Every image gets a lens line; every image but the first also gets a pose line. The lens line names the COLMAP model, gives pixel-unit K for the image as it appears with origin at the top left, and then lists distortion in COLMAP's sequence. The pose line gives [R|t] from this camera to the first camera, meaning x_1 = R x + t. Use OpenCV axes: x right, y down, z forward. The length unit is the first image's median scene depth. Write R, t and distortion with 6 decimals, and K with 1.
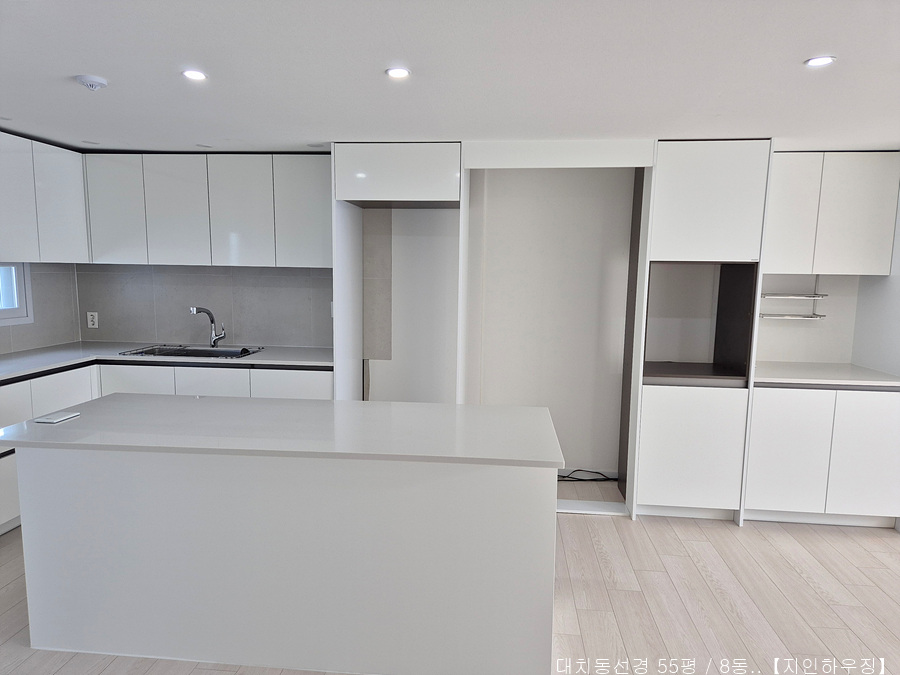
lens RADIAL K [[617.6, 0, 451.5], [0, 617.6, 344.3], [0, 0, 1]] dist [0.049851, 0.001029]
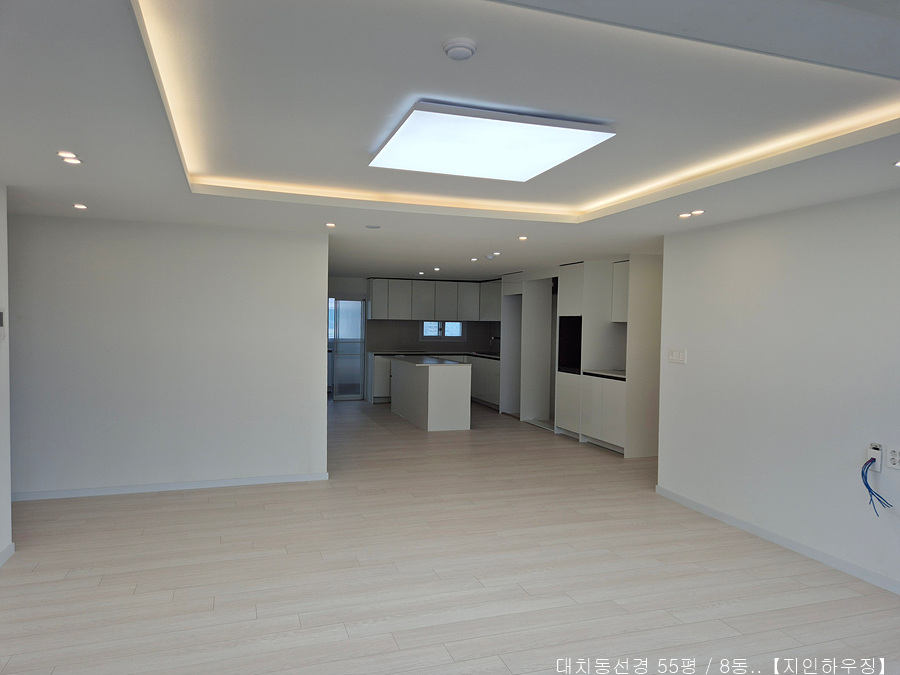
lens RADIAL K [[617.6, 0, 458.6], [0, 617.6, 335.6], [0, 0, 1]] dist [0.049851, 0.001029]
pose [[0.430453, 0.010102, -0.902557, 2.191575], [-0.131694, 0.989940, -0.051728, 0.102019], [0.892954, 0.141128, 0.427453, -0.287798]]
